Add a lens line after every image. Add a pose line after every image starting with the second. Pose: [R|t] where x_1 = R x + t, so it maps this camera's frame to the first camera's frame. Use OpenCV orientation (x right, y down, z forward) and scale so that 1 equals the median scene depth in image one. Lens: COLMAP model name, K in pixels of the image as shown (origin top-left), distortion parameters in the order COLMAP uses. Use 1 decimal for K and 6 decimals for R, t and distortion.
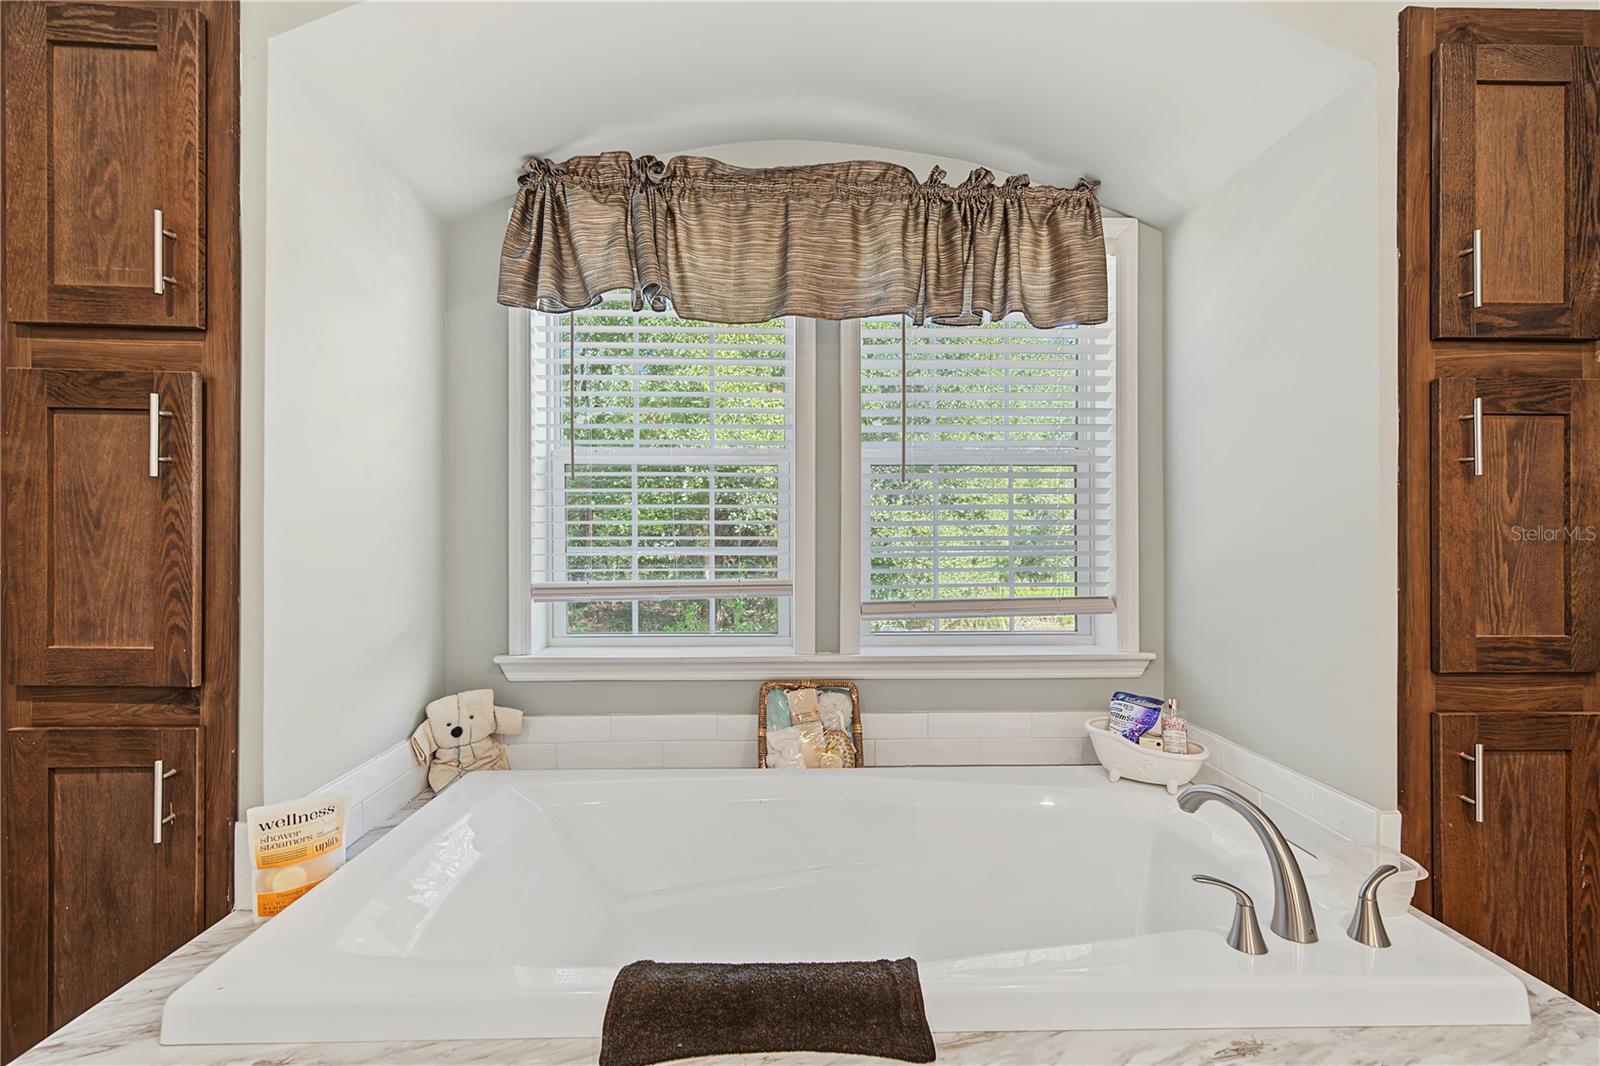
lens RADIAL K [[690.5, 0, 794.8], [0, 690.5, 541.2], [0, 0, 1]] dist [0.000155, -0.000028]
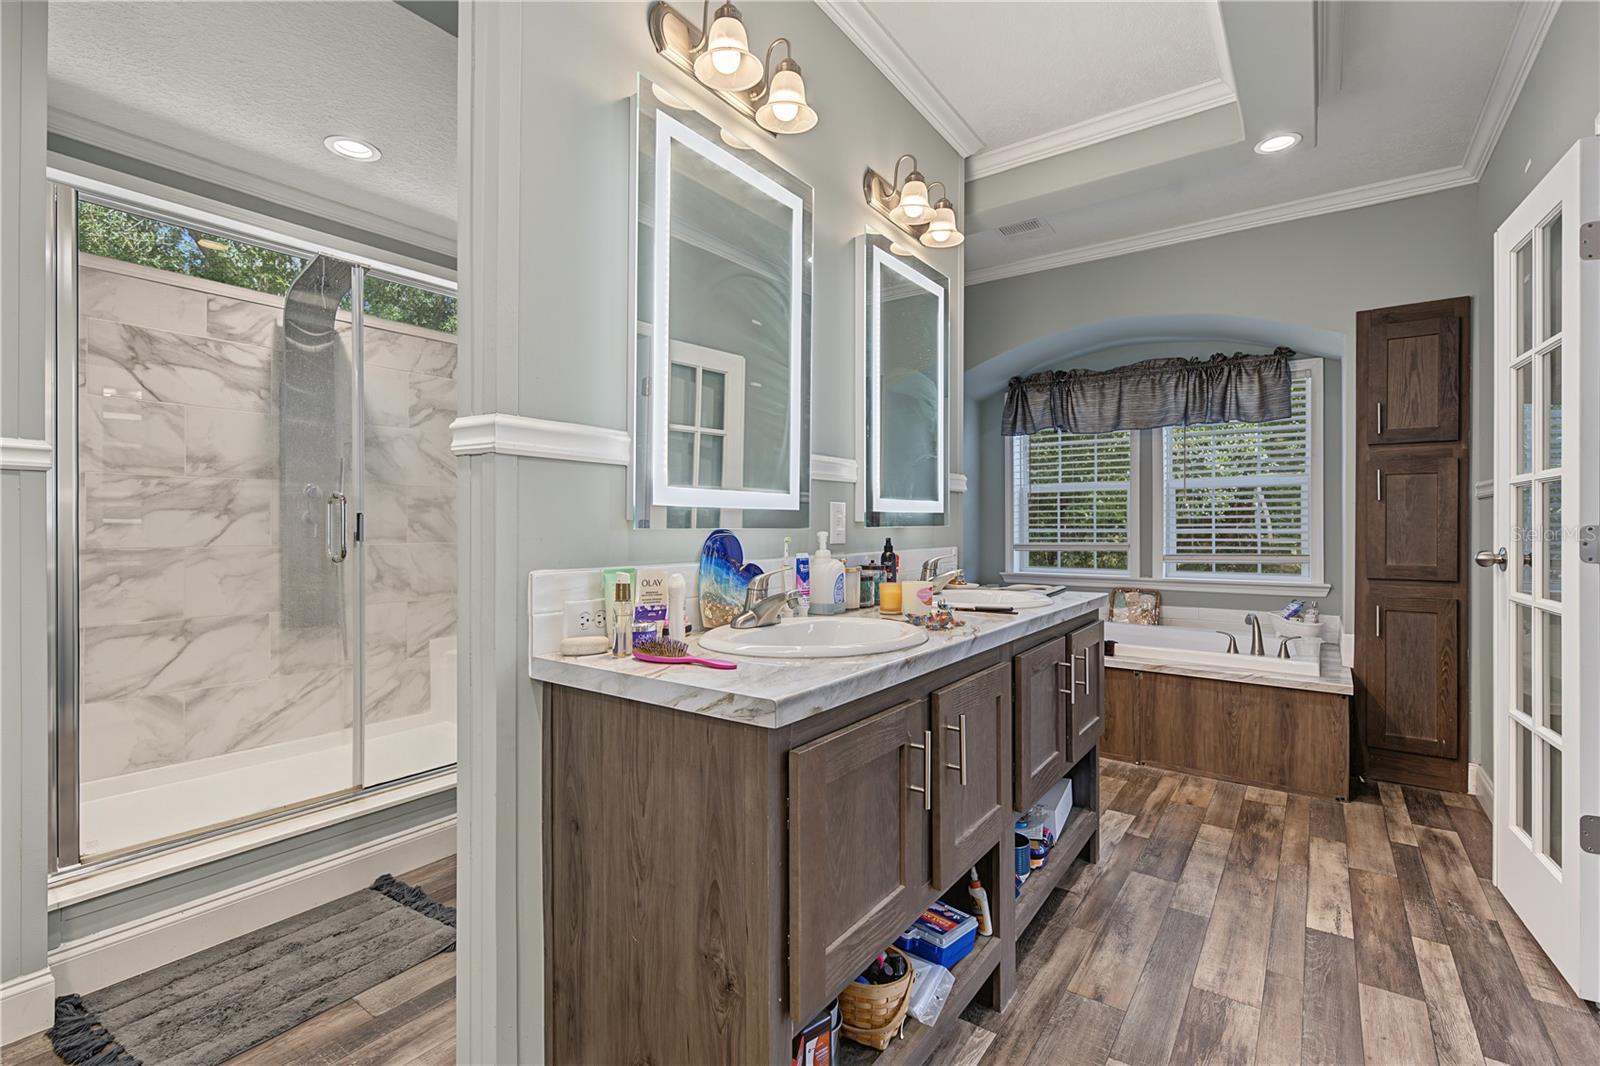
lens RADIAL K [[717.7, 0, 795.3], [0, 717.7, 528.6], [0, 0, 1]] dist [-0.000194, 0.000311]
pose [[0.790976, 0.000704, -0.611847, 0.610727], [0.002042, 0.999991, 0.003790, -0.002976], [0.611844, -0.004247, 0.790967, -1.614708]]
